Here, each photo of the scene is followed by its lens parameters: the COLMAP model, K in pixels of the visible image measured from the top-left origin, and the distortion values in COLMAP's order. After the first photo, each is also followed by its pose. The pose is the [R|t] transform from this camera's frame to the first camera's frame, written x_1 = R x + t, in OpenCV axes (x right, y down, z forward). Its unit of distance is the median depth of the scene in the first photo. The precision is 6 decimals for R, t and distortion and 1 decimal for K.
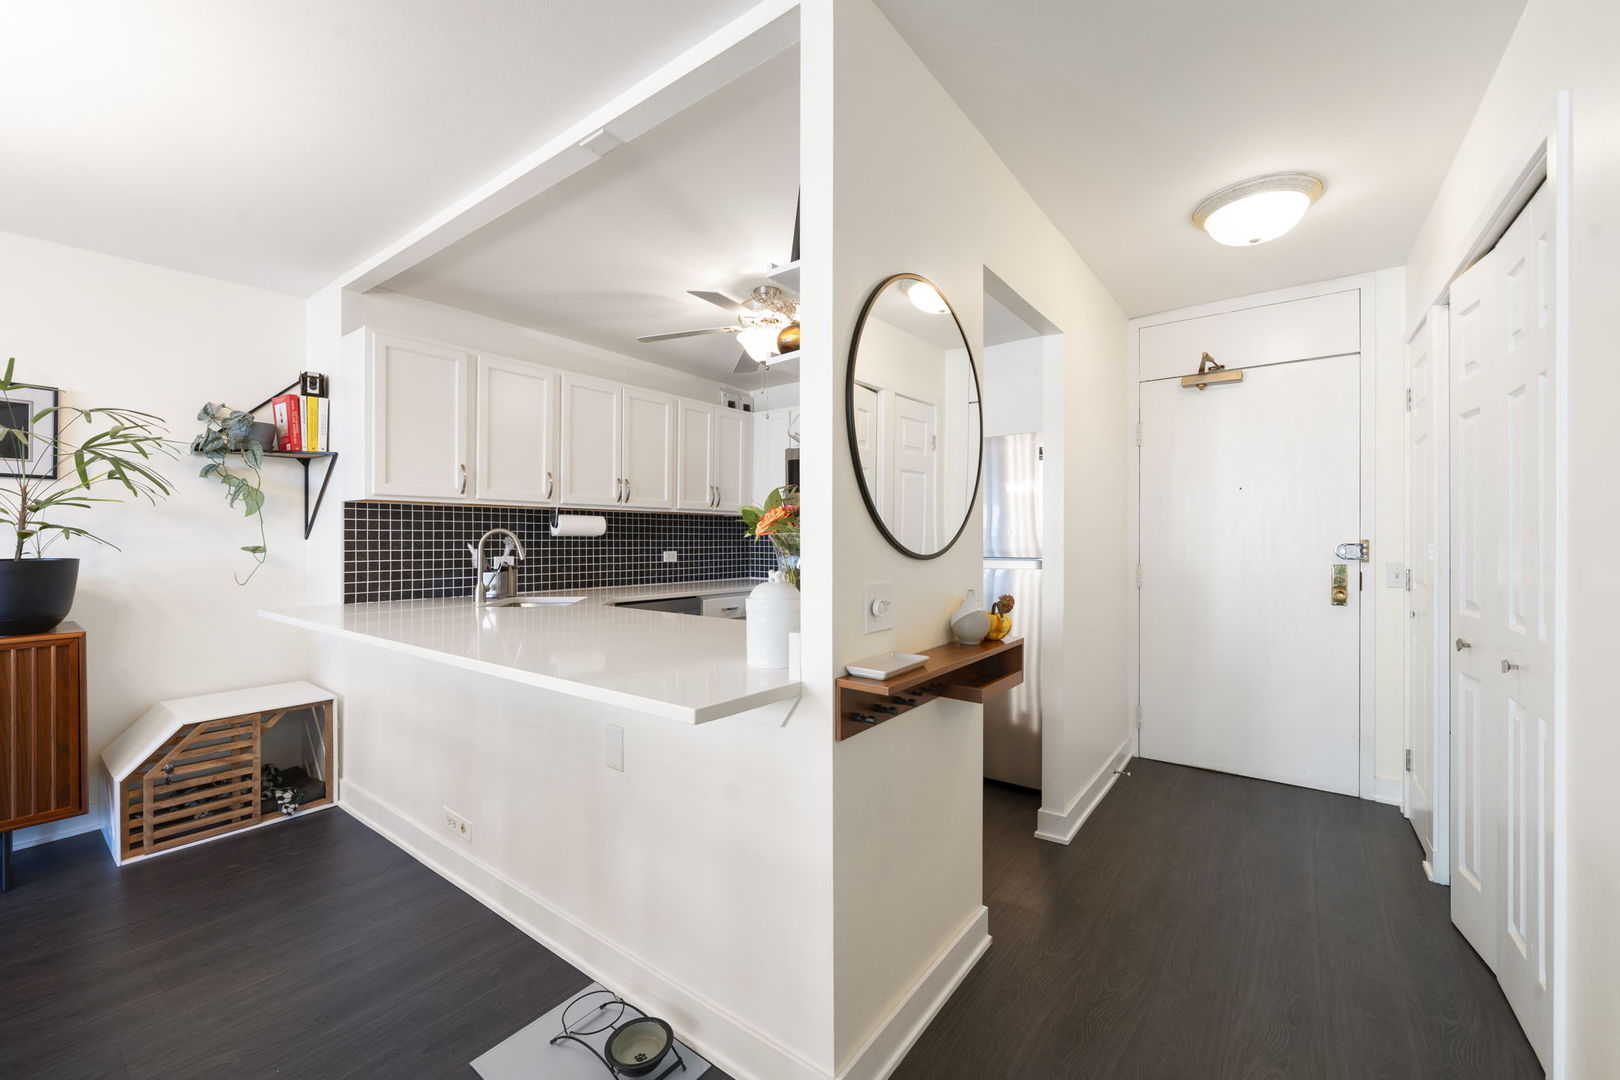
lens RADIAL K [[649.8, 0, 803.8], [0, 649.8, 538.3], [0, 0, 1]] dist [-0.000488, -0.000086]
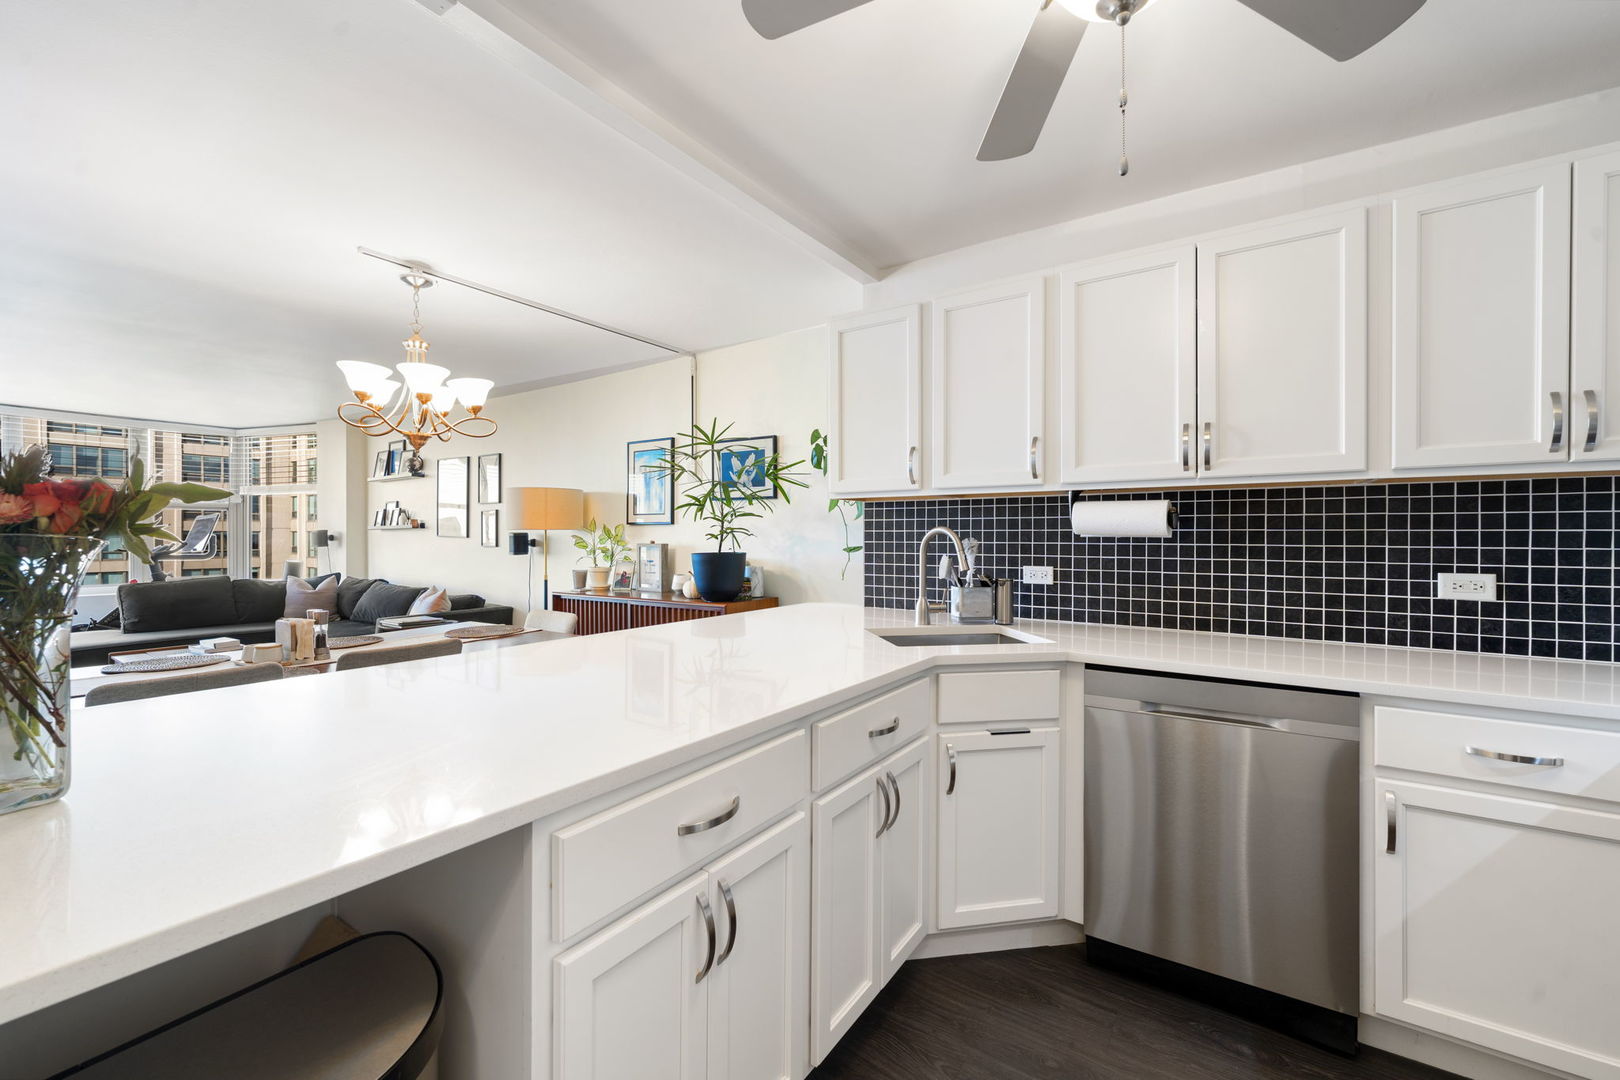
lens RADIAL K [[649.8, 0, 803.8], [0, 649.8, 538.3], [0, 0, 1]] dist [-0.000488, -0.000086]
pose [[0.057979, 0.003649, -0.998311, 0.190139], [0.000170, 0.999993, 0.003665, -0.004100], [0.998318, -0.000383, 0.057978, 0.607634]]
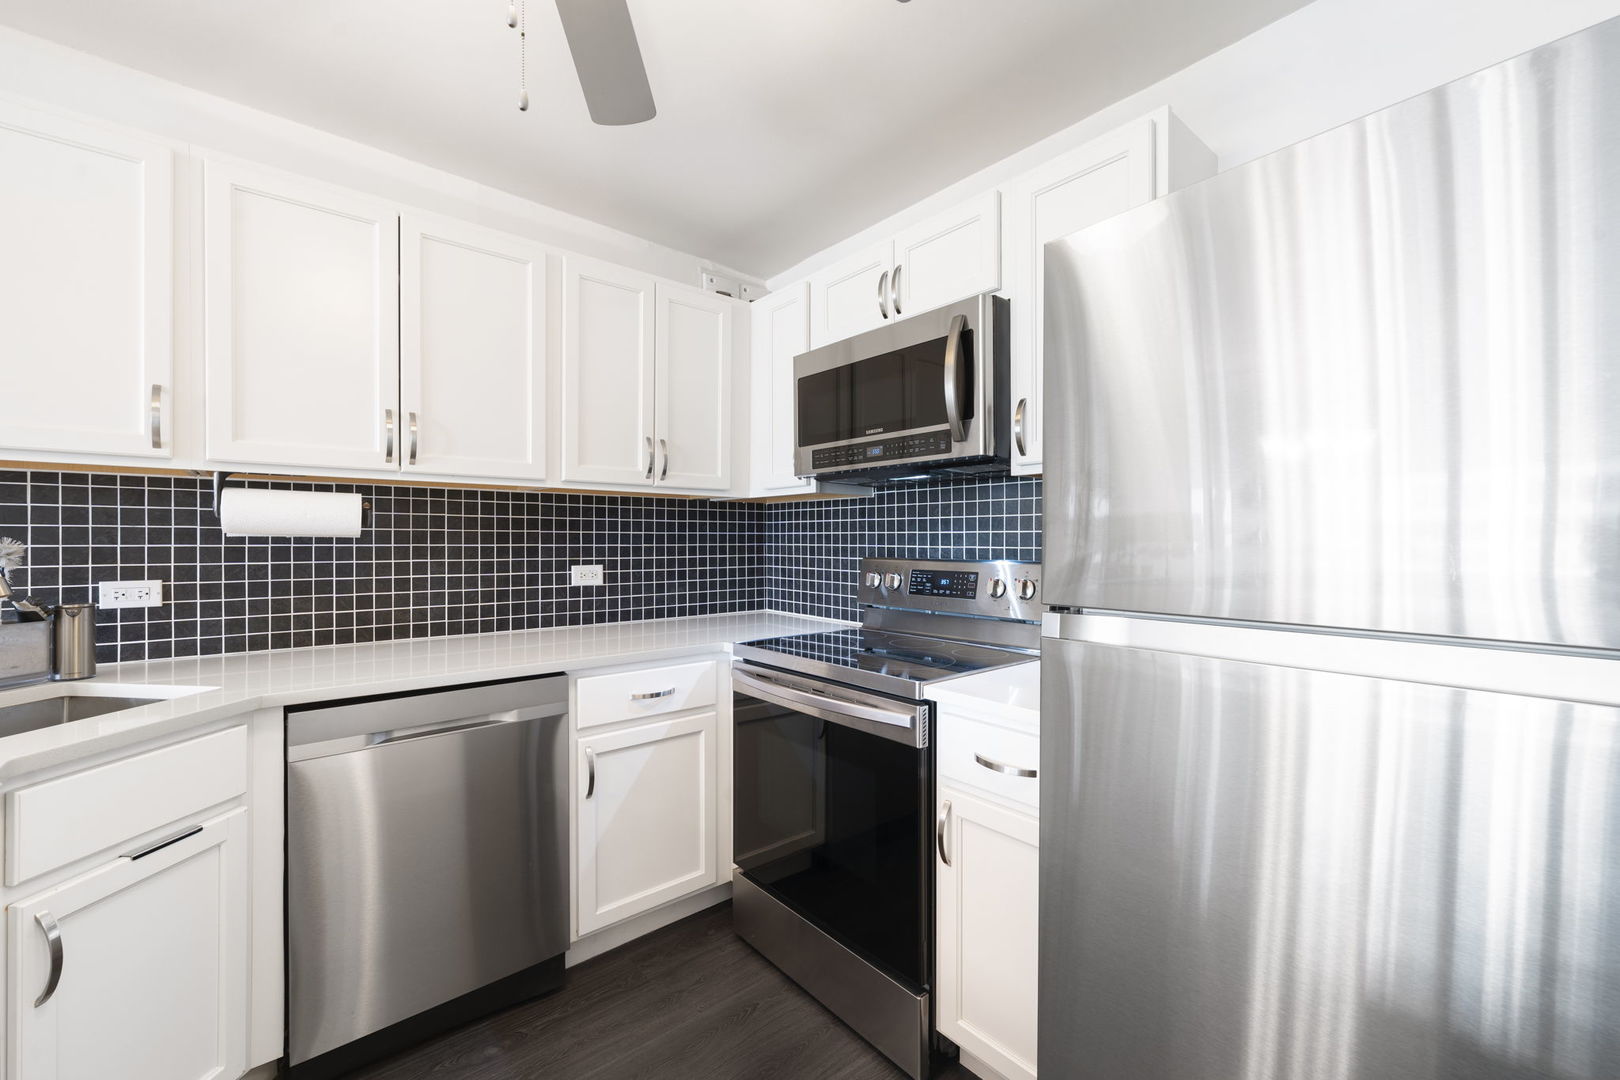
lens RADIAL K [[655.8, 0, 810.0], [0, 655.8, 540.0], [0, 0, 1]] dist [-0.000856, -0.000216]
pose [[0.977482, 0.004000, -0.210981, 0.092053], [-0.003112, 0.999985, 0.004545, -0.004058], [0.210996, -0.003786, 0.977480, 0.556144]]
